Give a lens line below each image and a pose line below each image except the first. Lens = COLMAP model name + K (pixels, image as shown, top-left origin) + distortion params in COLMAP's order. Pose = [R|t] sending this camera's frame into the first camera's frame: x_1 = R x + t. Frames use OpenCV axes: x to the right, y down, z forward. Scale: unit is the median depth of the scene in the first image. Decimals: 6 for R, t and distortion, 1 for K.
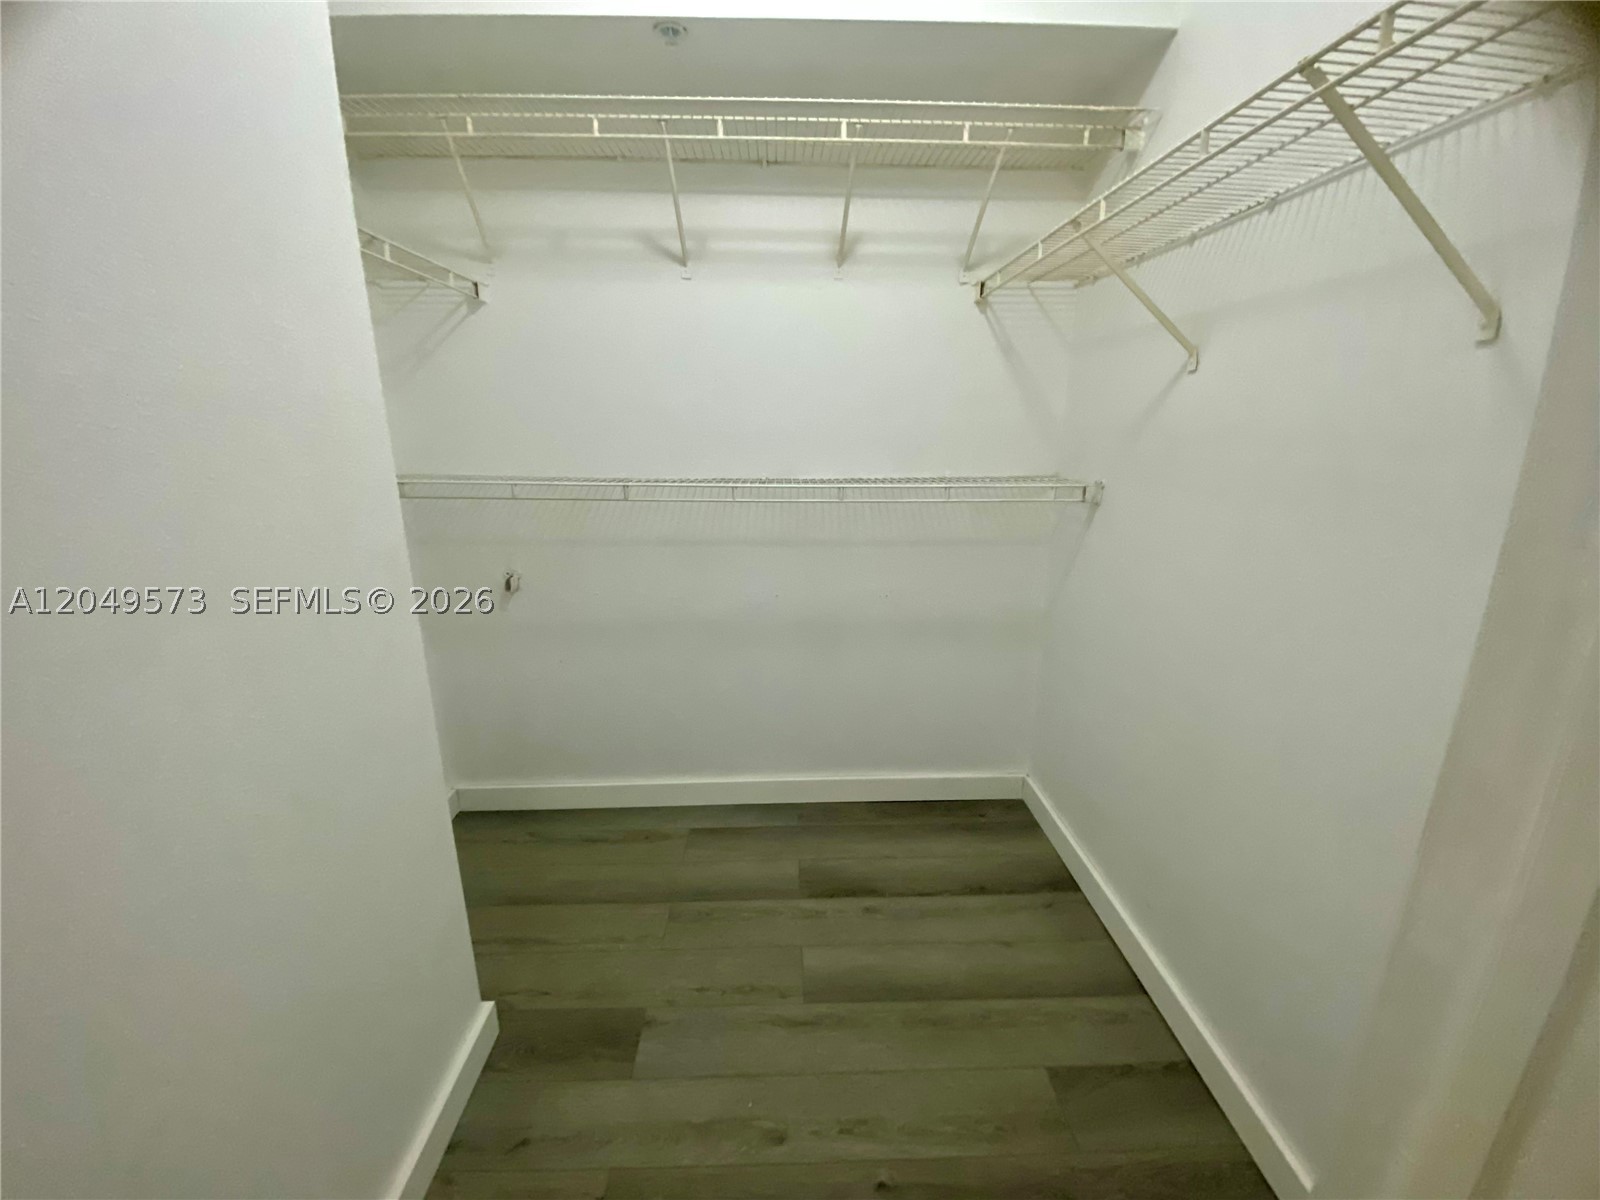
lens RADIAL K [[656.1, 0, 798.5], [0, 656.1, 601.1], [0, 0, 1]] dist [0.022521, -0.020804]
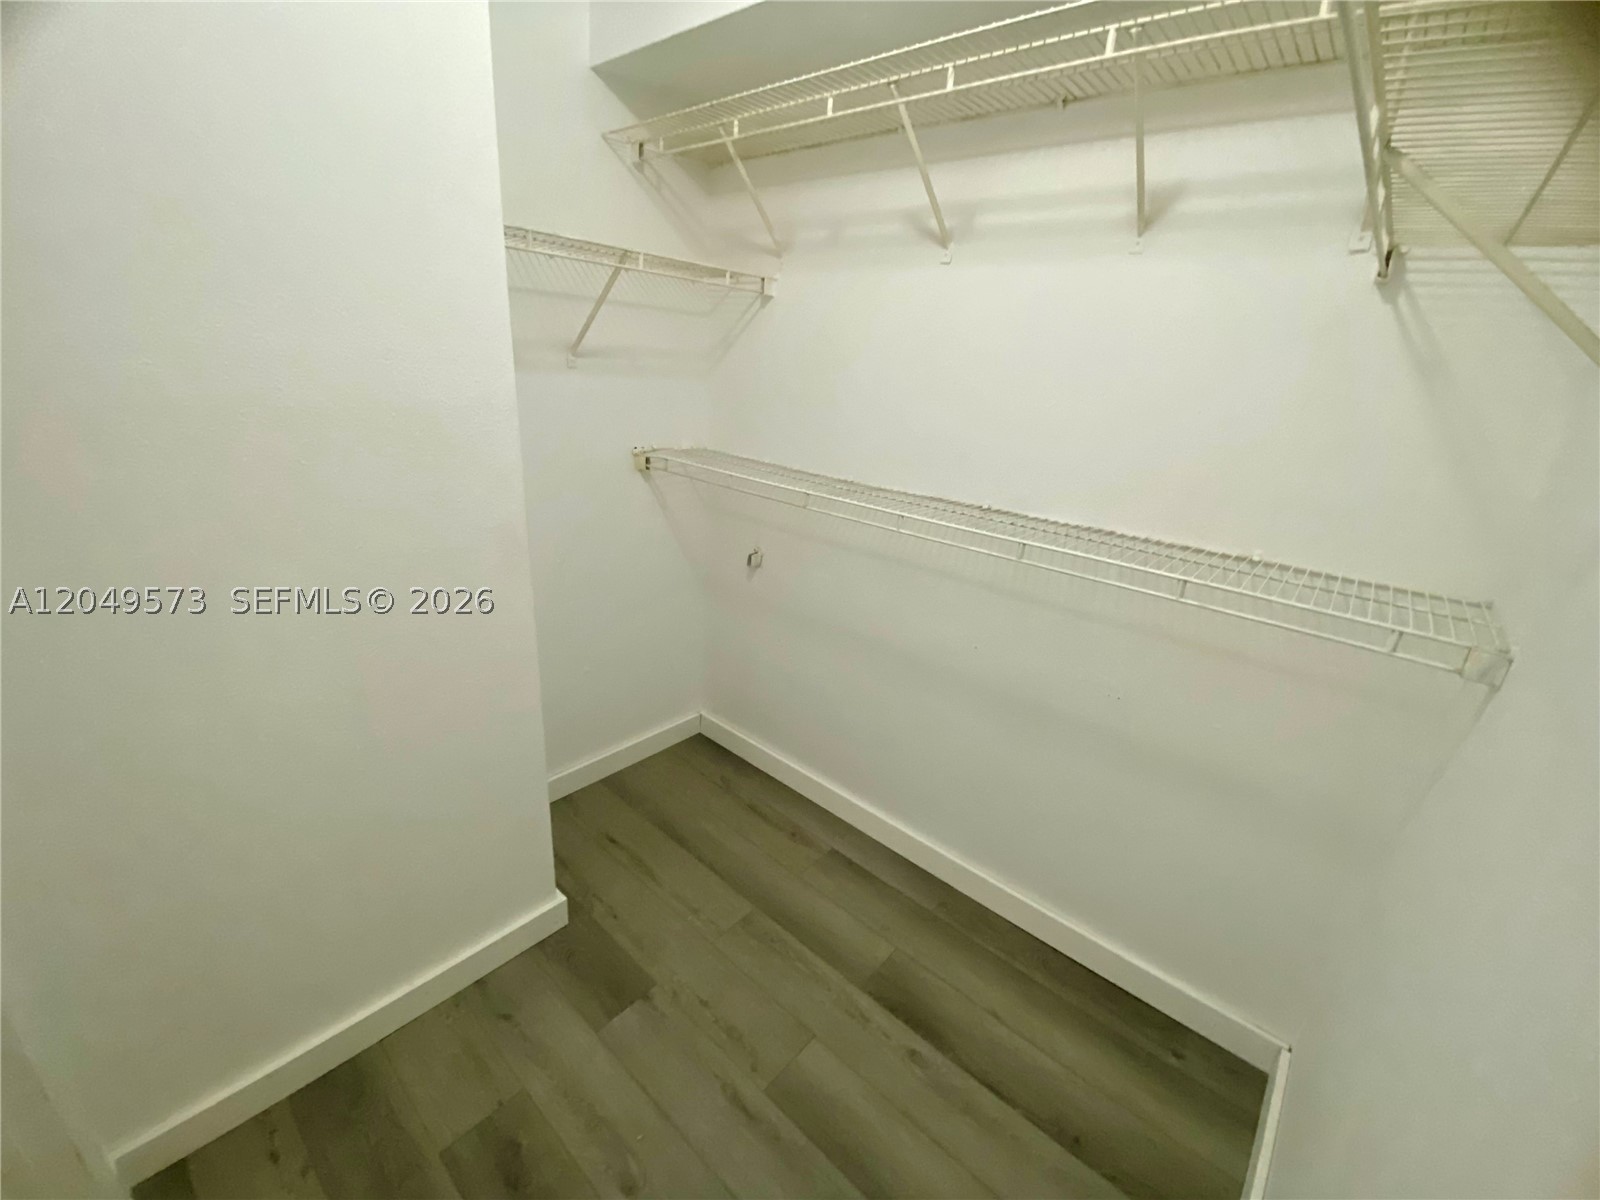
lens RADIAL K [[656.1, 0, 798.5], [0, 656.1, 601.1], [0, 0, 1]] dist [0.022521, -0.020804]
pose [[0.725627, 0.278653, -0.629141, 0.368008], [-0.243204, 0.959178, 0.144327, -0.156235], [0.643675, 0.048283, 0.763774, 0.262981]]
